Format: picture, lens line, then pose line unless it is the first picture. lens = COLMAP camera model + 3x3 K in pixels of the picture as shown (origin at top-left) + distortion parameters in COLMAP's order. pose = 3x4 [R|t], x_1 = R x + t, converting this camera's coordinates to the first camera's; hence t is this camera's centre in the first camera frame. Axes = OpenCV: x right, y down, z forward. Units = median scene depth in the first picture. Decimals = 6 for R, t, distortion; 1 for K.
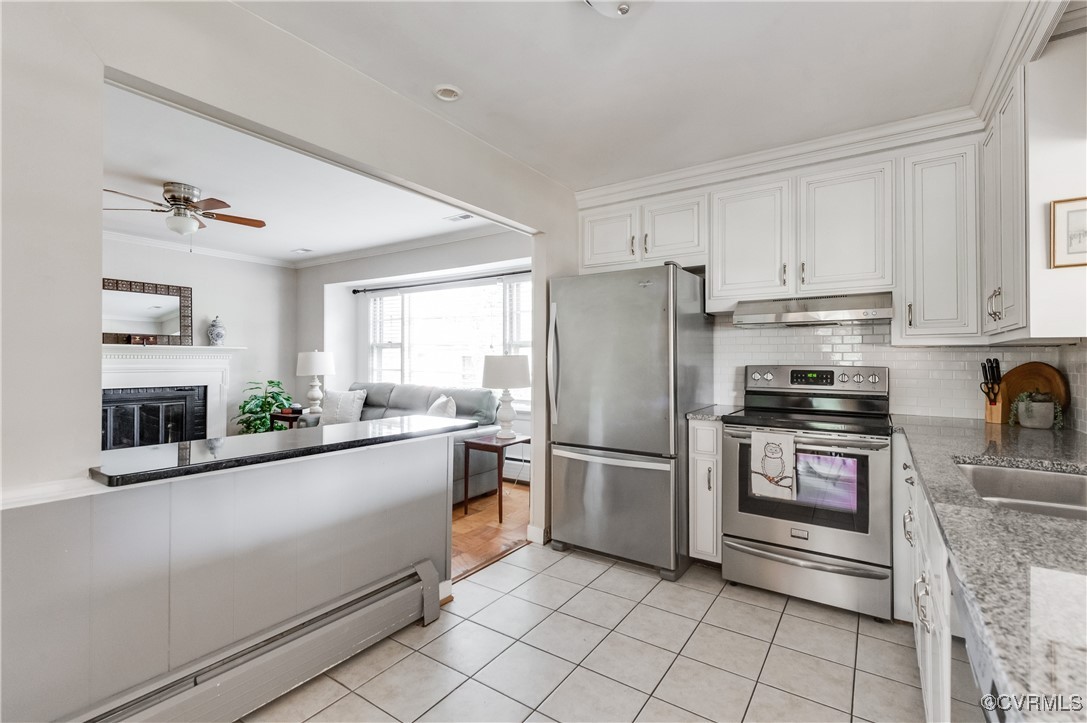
lens RADIAL K [[488.5, 0, 536.9], [0, 488.5, 353.2], [0, 0, 1]] dist [0.000390, -0.000292]
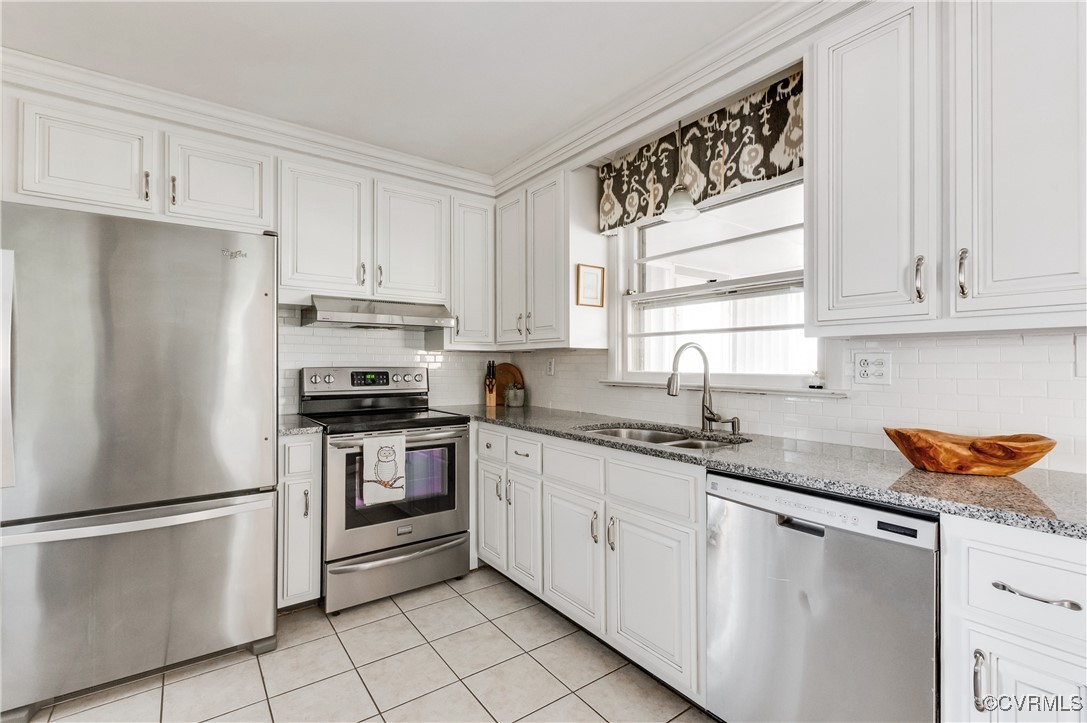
lens RADIAL K [[487.6, 0, 538.4], [0, 487.6, 359.9], [0, 0, 1]] dist [0.003357, -0.000933]
pose [[0.328793, 0.003410, 0.944396, -0.291114], [-0.014377, 0.999896, 0.001395, 0.003886], [-0.944292, -0.014036, 0.328808, 0.336377]]
